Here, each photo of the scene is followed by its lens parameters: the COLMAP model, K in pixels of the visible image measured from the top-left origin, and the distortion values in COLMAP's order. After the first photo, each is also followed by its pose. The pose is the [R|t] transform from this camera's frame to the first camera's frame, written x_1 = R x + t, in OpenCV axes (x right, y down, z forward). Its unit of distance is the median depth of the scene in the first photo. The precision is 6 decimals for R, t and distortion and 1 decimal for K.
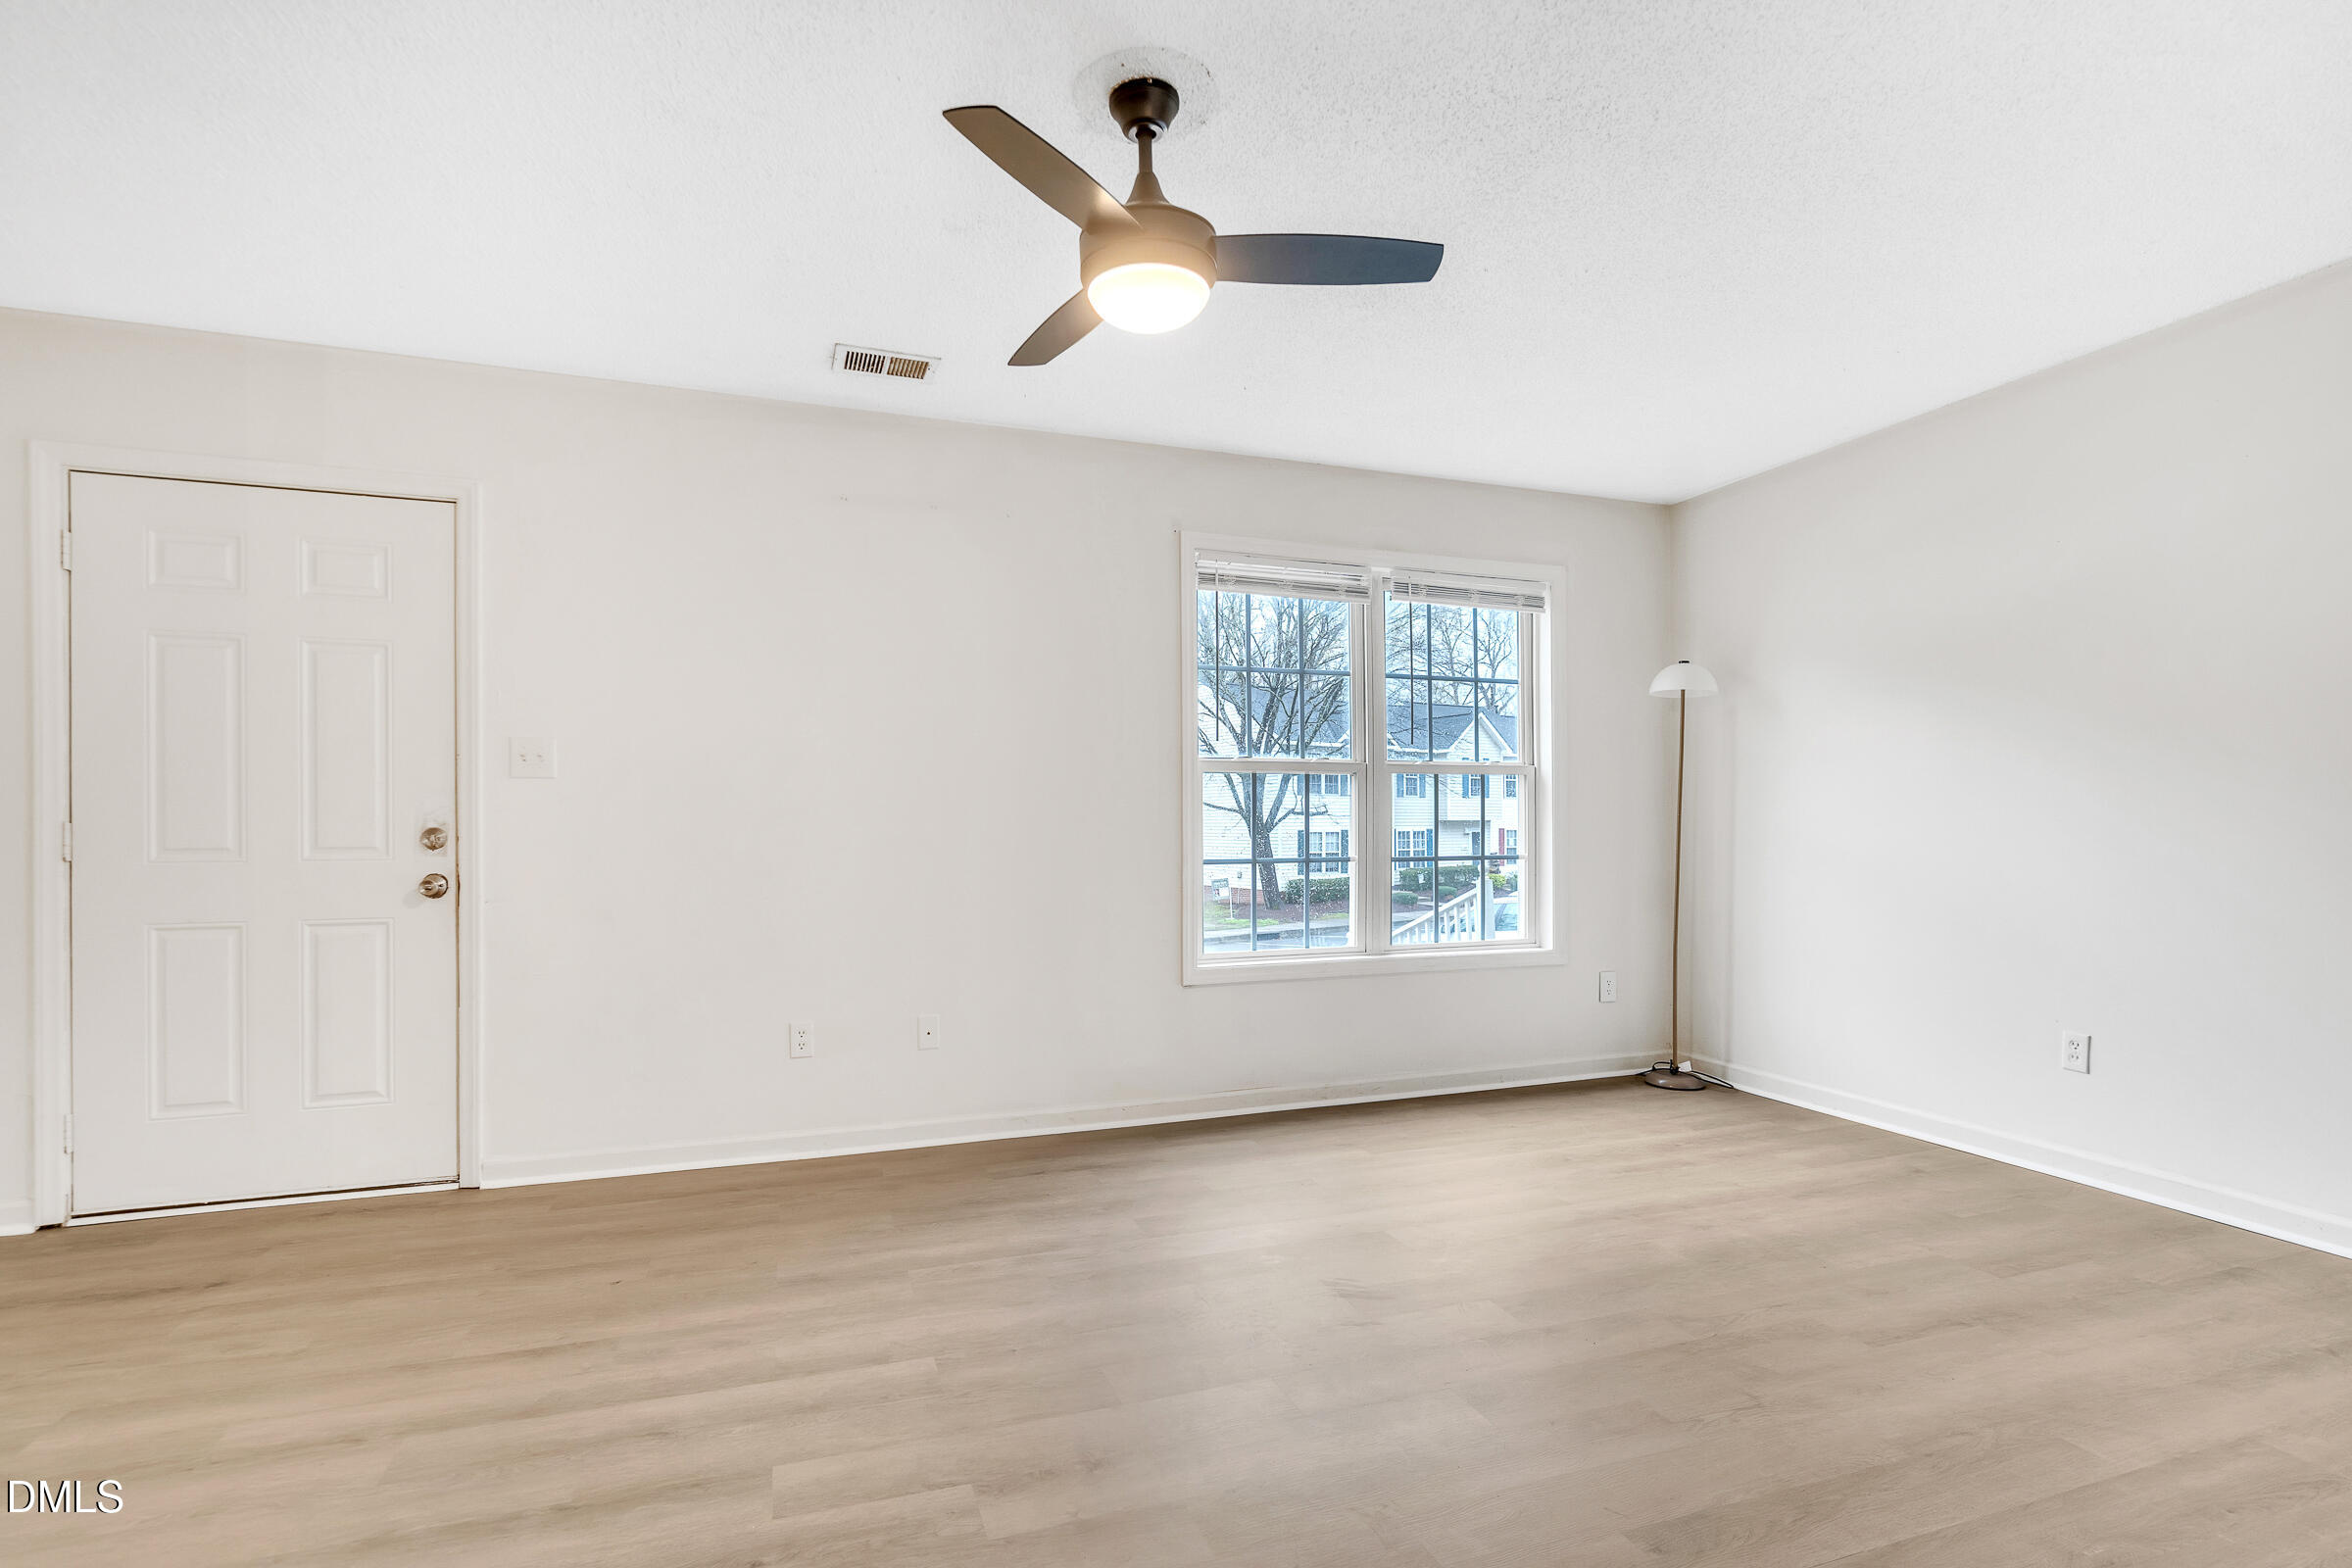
lens RADIAL K [[1063.8, 0, 1176.6], [0, 1063.8, 813.8], [0, 0, 1]] dist [-0.000017, 0.000070]
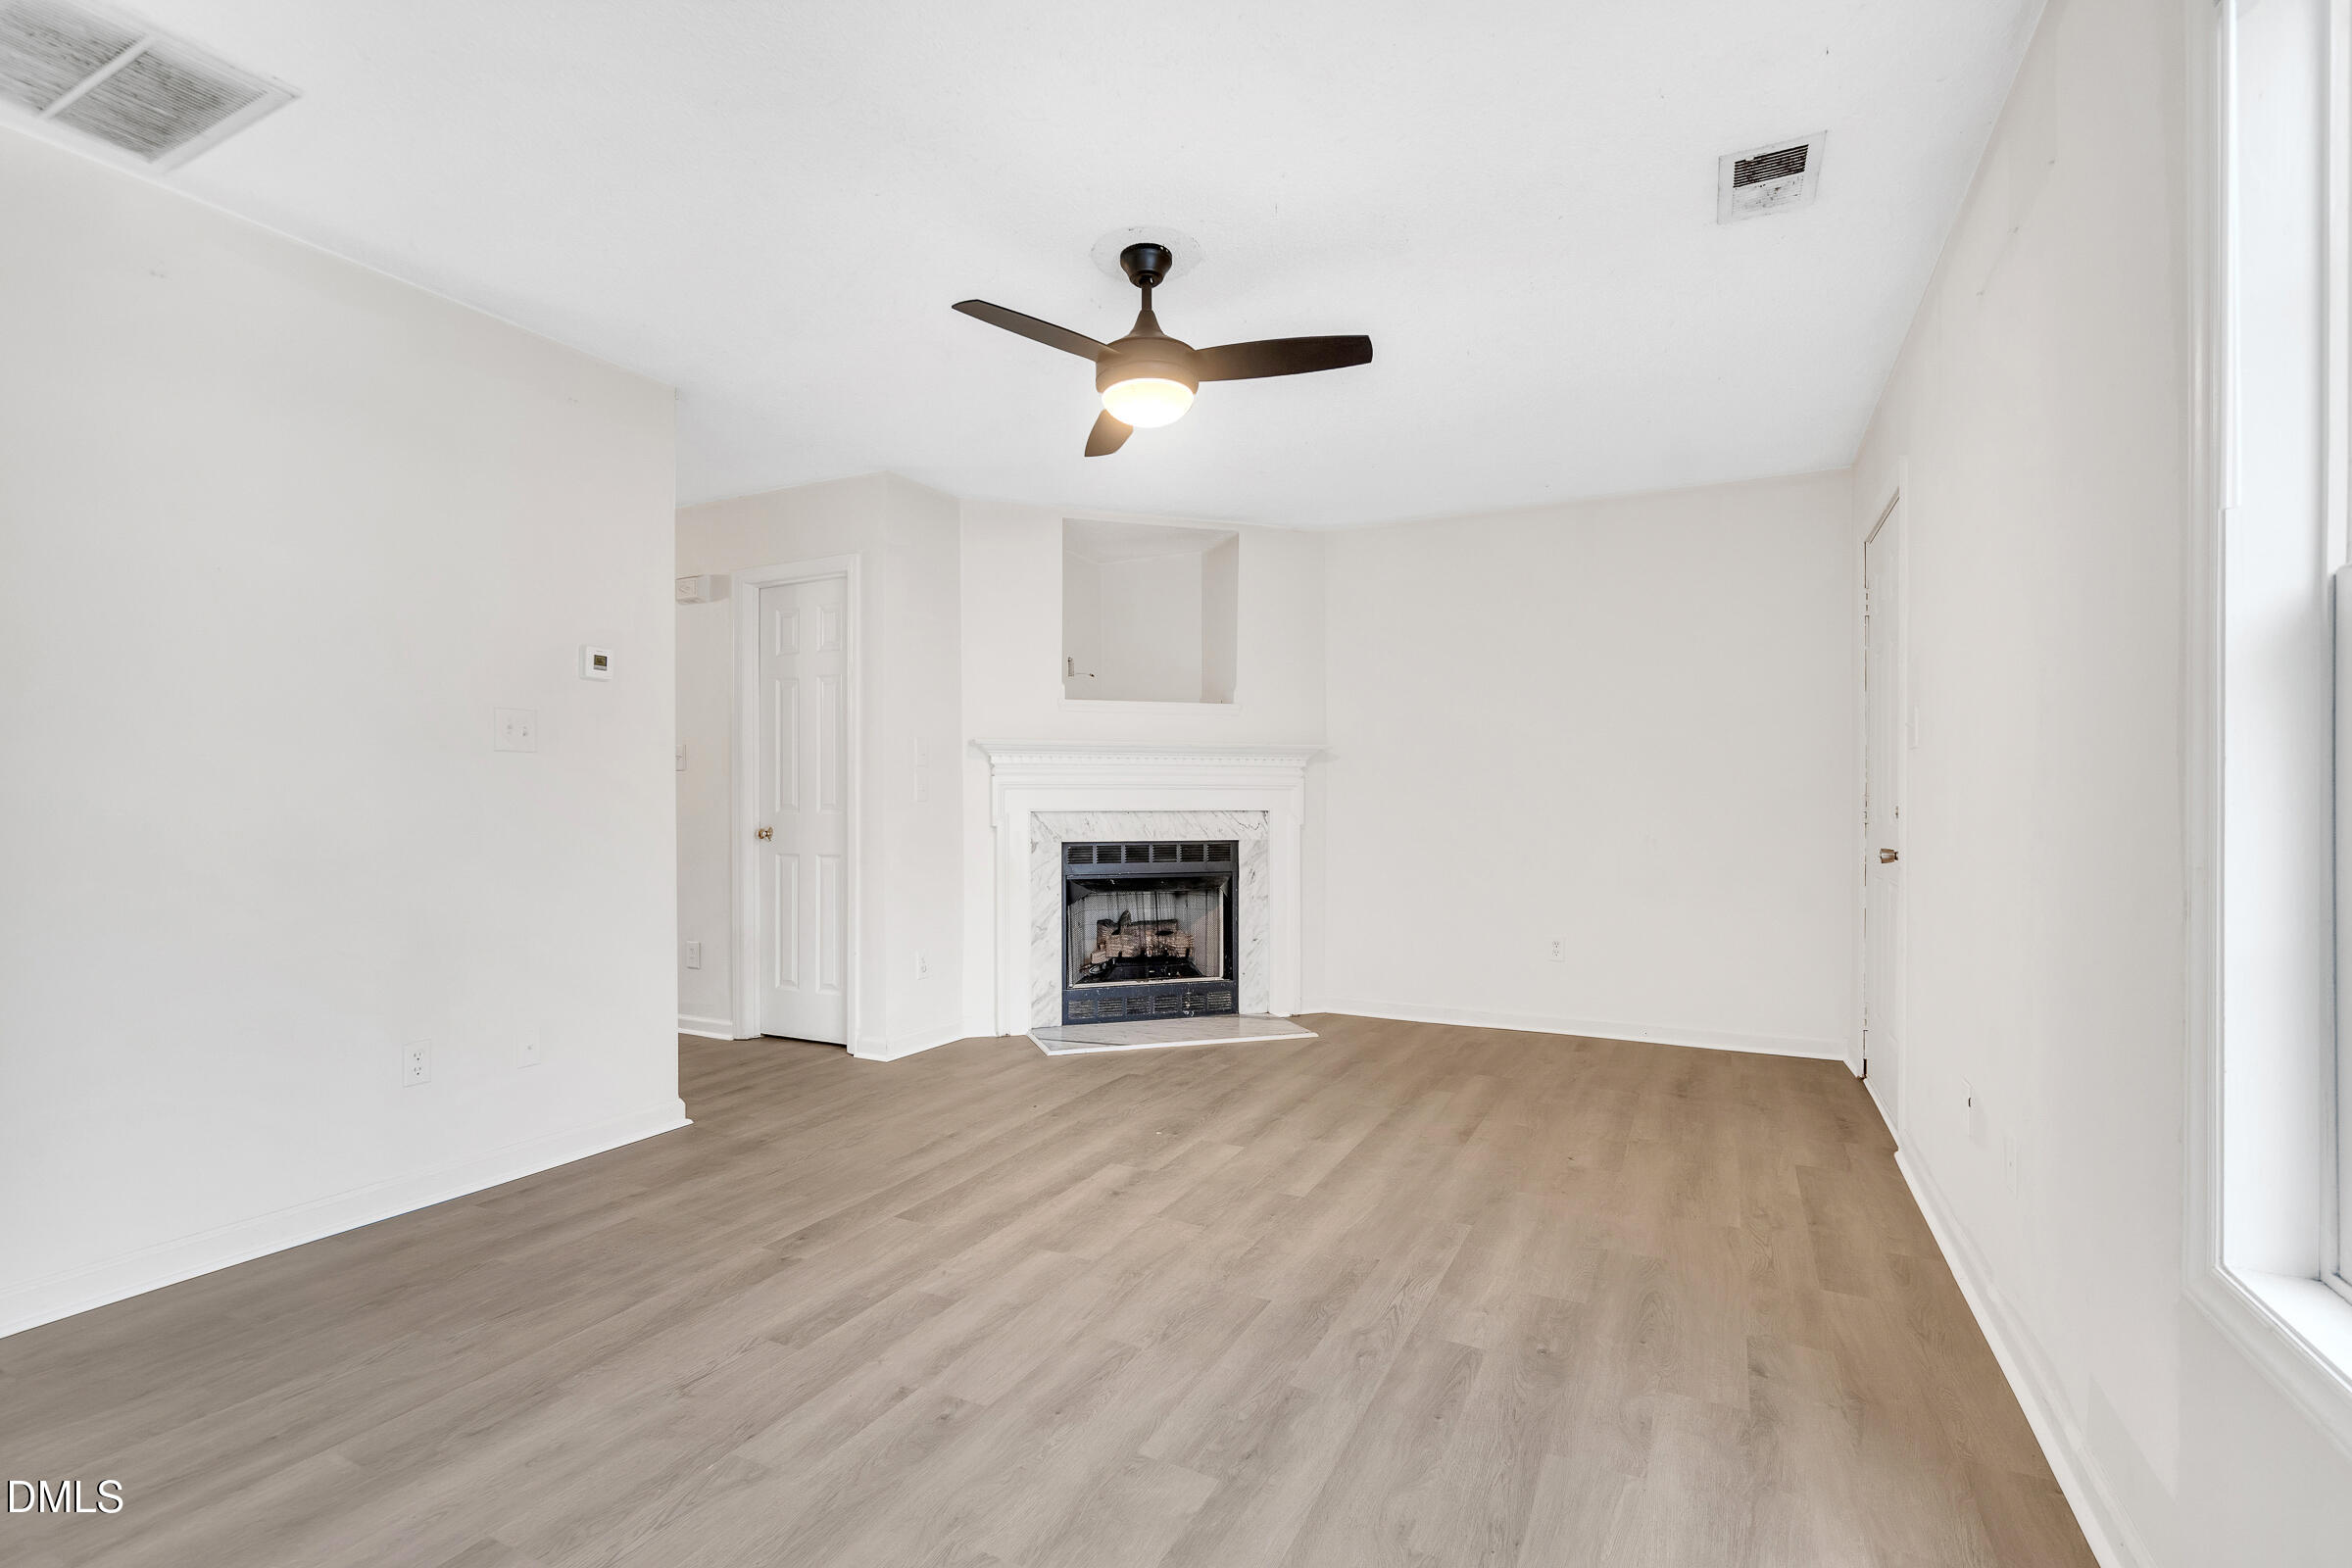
lens RADIAL K [[1063.8, 0, 1176.6], [0, 1063.8, 813.8], [0, 0, 1]] dist [-0.000017, 0.000070]
pose [[-0.714695, 0.012282, -0.699329, 0.816230], [0.010615, 0.999921, 0.006713, 0.011945], [0.699356, -0.002626, -0.714769, 1.831672]]
